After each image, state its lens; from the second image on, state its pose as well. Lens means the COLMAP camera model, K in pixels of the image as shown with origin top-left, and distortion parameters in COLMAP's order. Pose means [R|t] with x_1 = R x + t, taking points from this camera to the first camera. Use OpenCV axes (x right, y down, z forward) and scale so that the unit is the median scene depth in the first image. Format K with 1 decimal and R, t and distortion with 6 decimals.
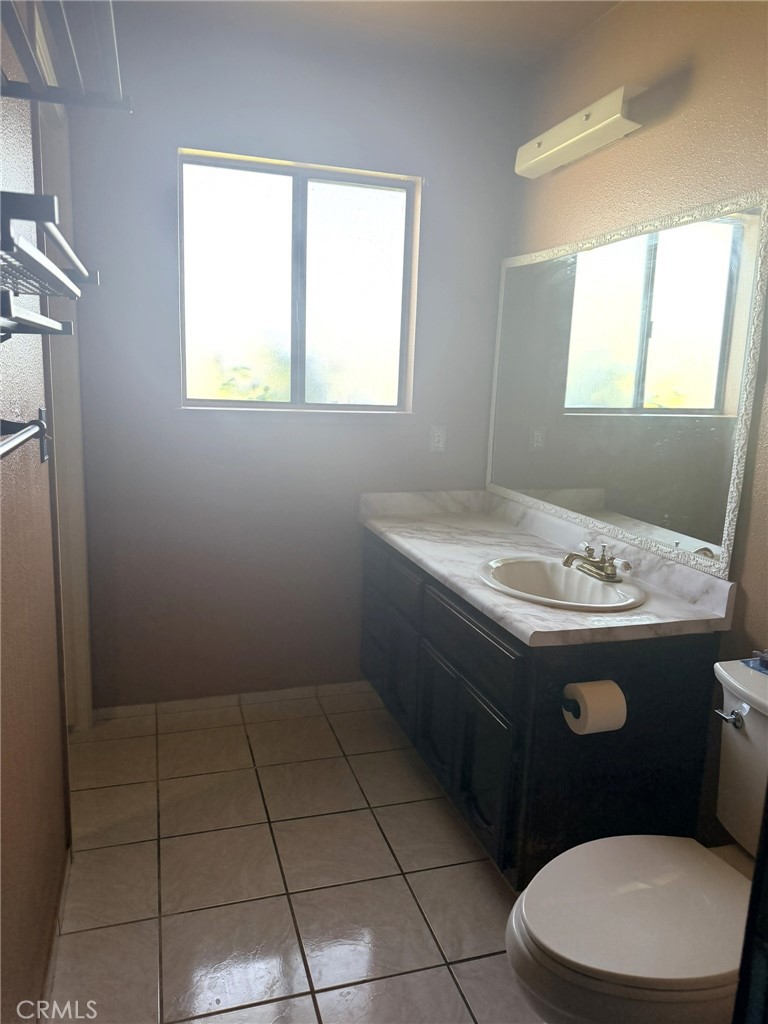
lens RADIAL K [[721.4, 0, 381.8], [0, 721.4, 509.9], [0, 0, 1]] dist [0.058246, -0.025282]
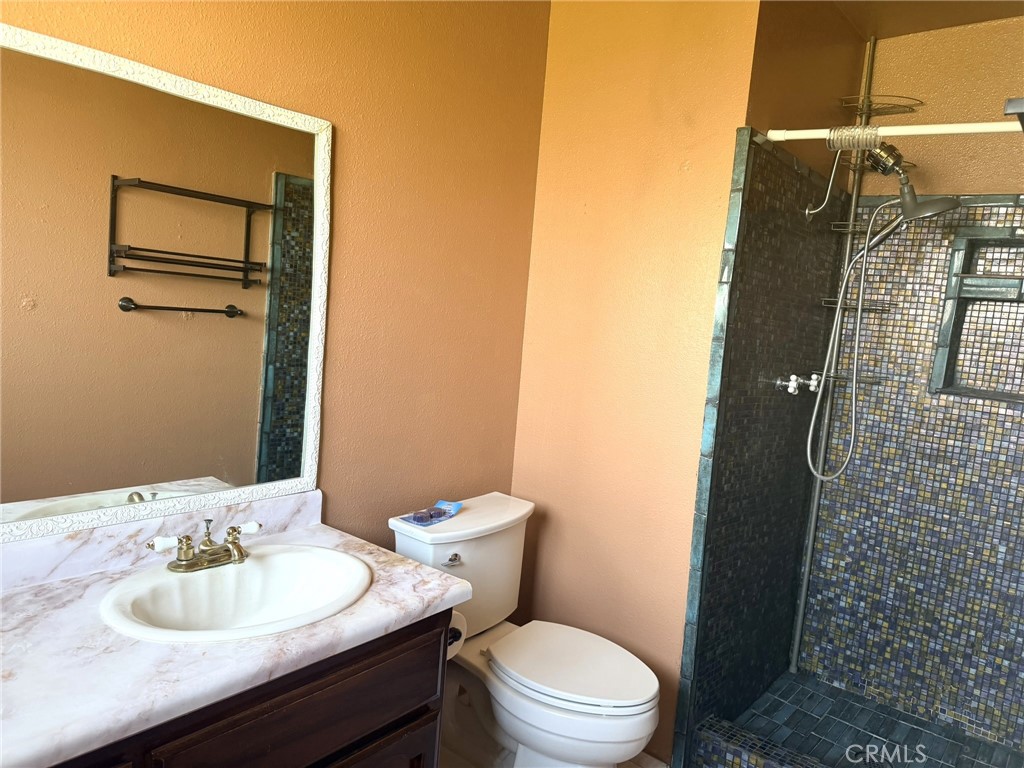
lens RADIAL K [[721.4, 0, 512.6], [0, 721.4, 382.3], [0, 0, 1]] dist [0.058246, -0.025282]
pose [[-0.538860, -0.156731, 0.827687, -0.492627], [0.064974, 0.971880, 0.226337, -0.258832], [-0.839886, 0.175742, -0.513523, 1.228534]]
